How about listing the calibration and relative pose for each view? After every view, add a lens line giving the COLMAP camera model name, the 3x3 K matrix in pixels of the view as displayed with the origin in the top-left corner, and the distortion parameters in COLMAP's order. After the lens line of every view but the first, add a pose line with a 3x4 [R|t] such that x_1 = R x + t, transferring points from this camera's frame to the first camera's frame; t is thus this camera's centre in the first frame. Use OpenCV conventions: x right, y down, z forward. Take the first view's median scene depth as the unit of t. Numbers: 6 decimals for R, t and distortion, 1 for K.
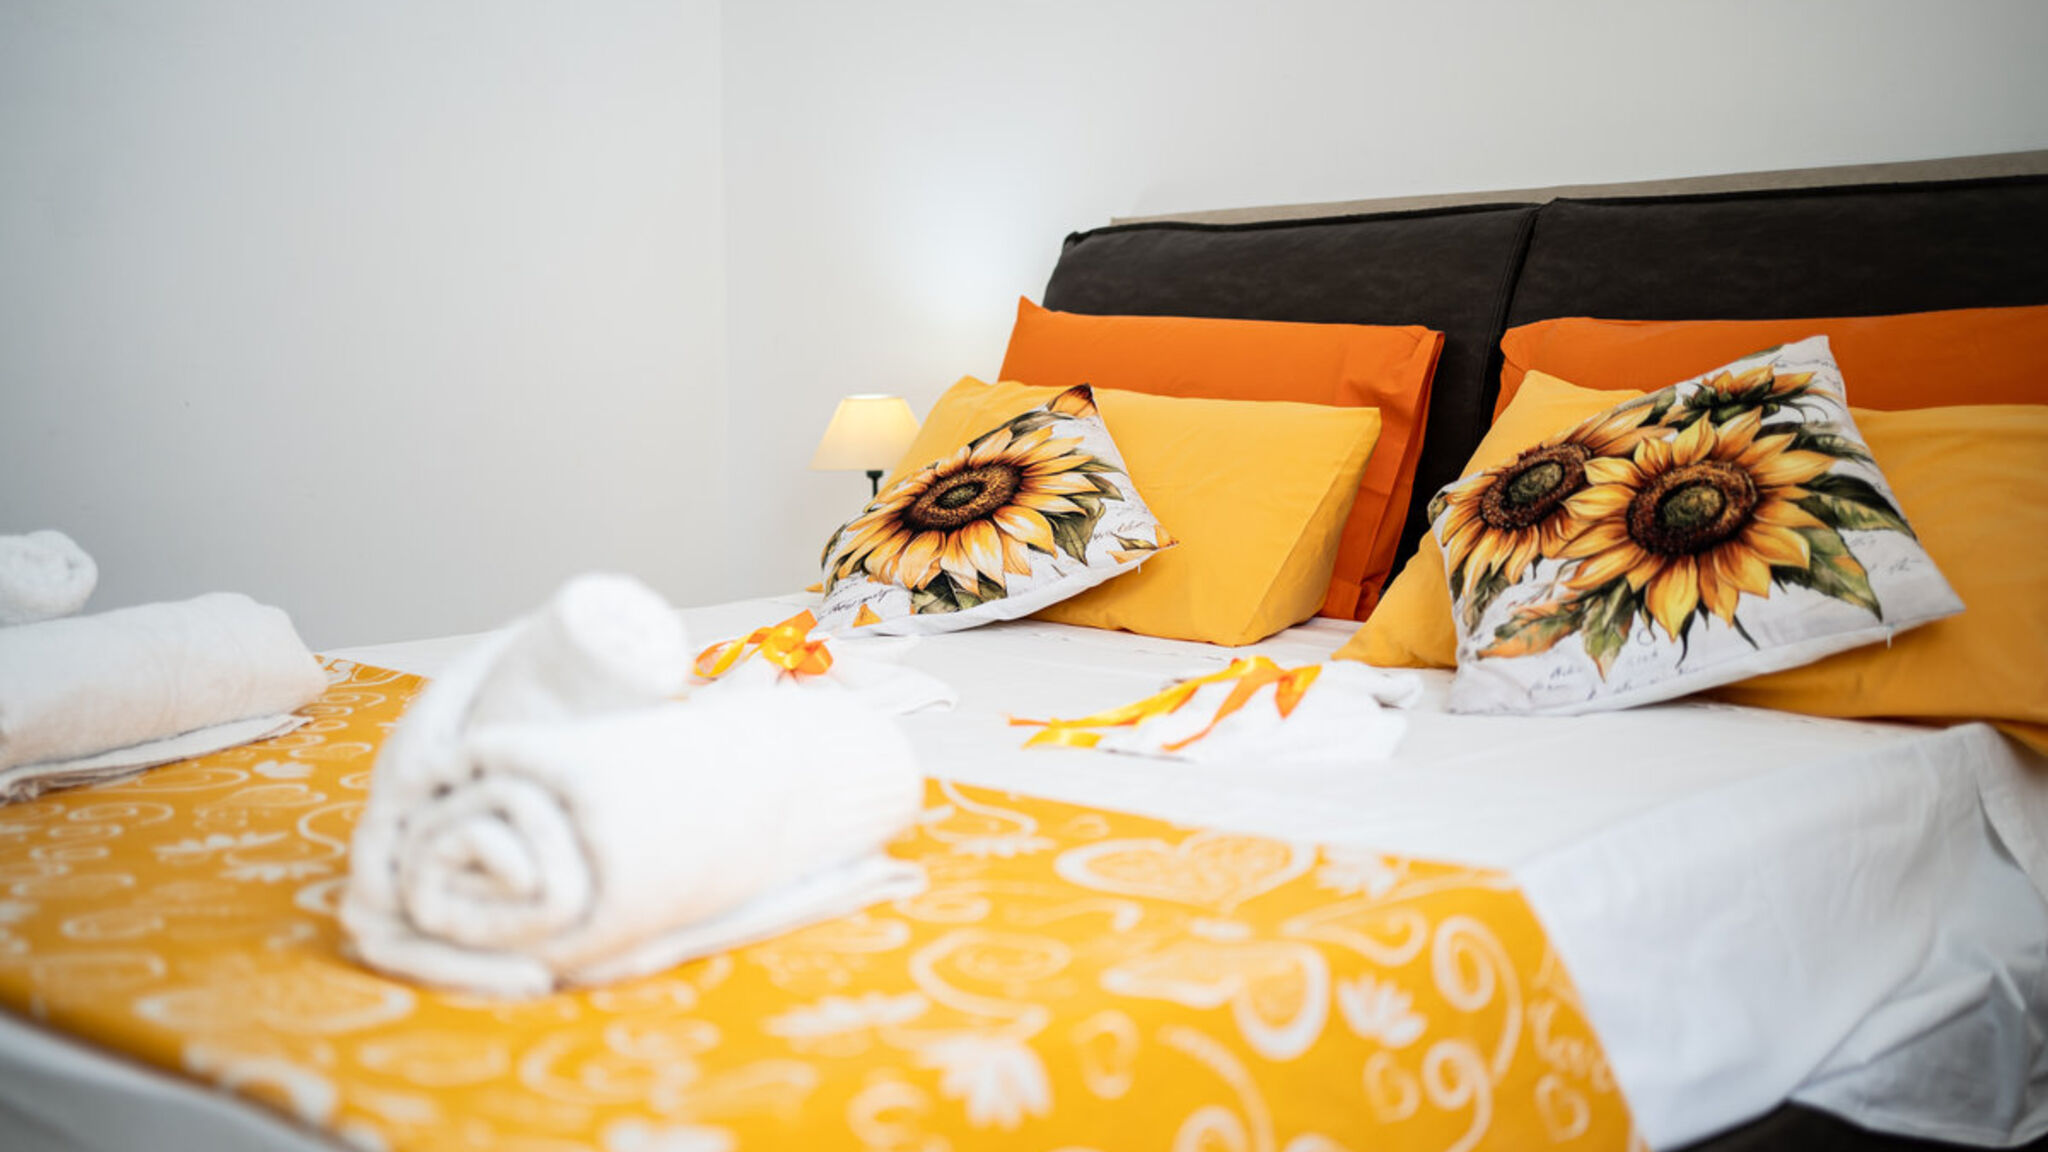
lens RADIAL K [[2131.3, 0, 1018.4], [0, 2131.3, 576.2], [0, 0, 1]] dist [-0.050393, 0.228972]
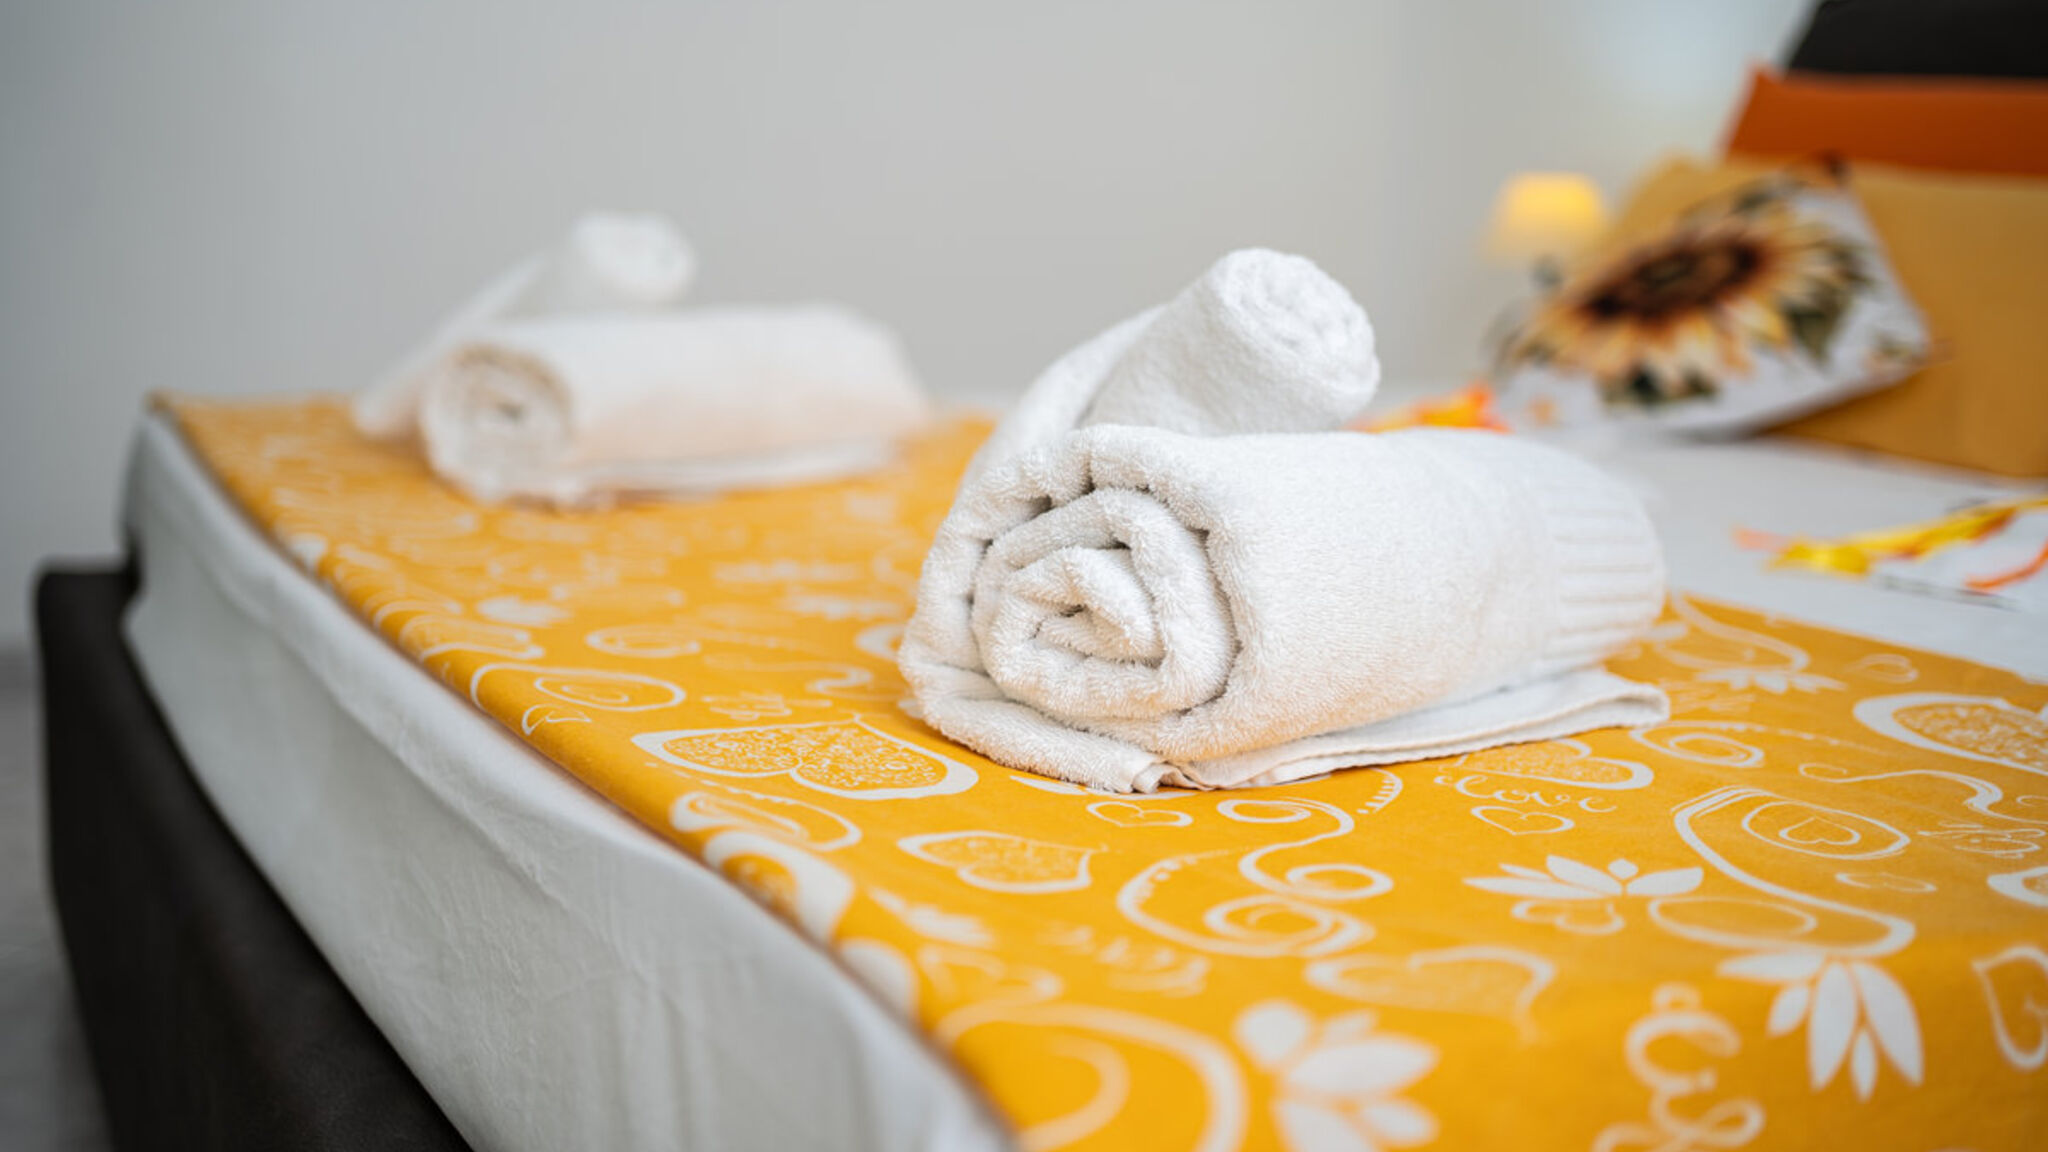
lens RADIAL K [[2131.3, 0, 1018.4], [0, 2131.3, 576.2], [0, 0, 1]] dist [-0.050393, 0.228972]
pose [[0.955981, 0.102877, -0.274802, -0.062117], [-0.081907, 0.992857, 0.086756, 0.053303], [0.281764, -0.060429, 0.957579, 0.247448]]
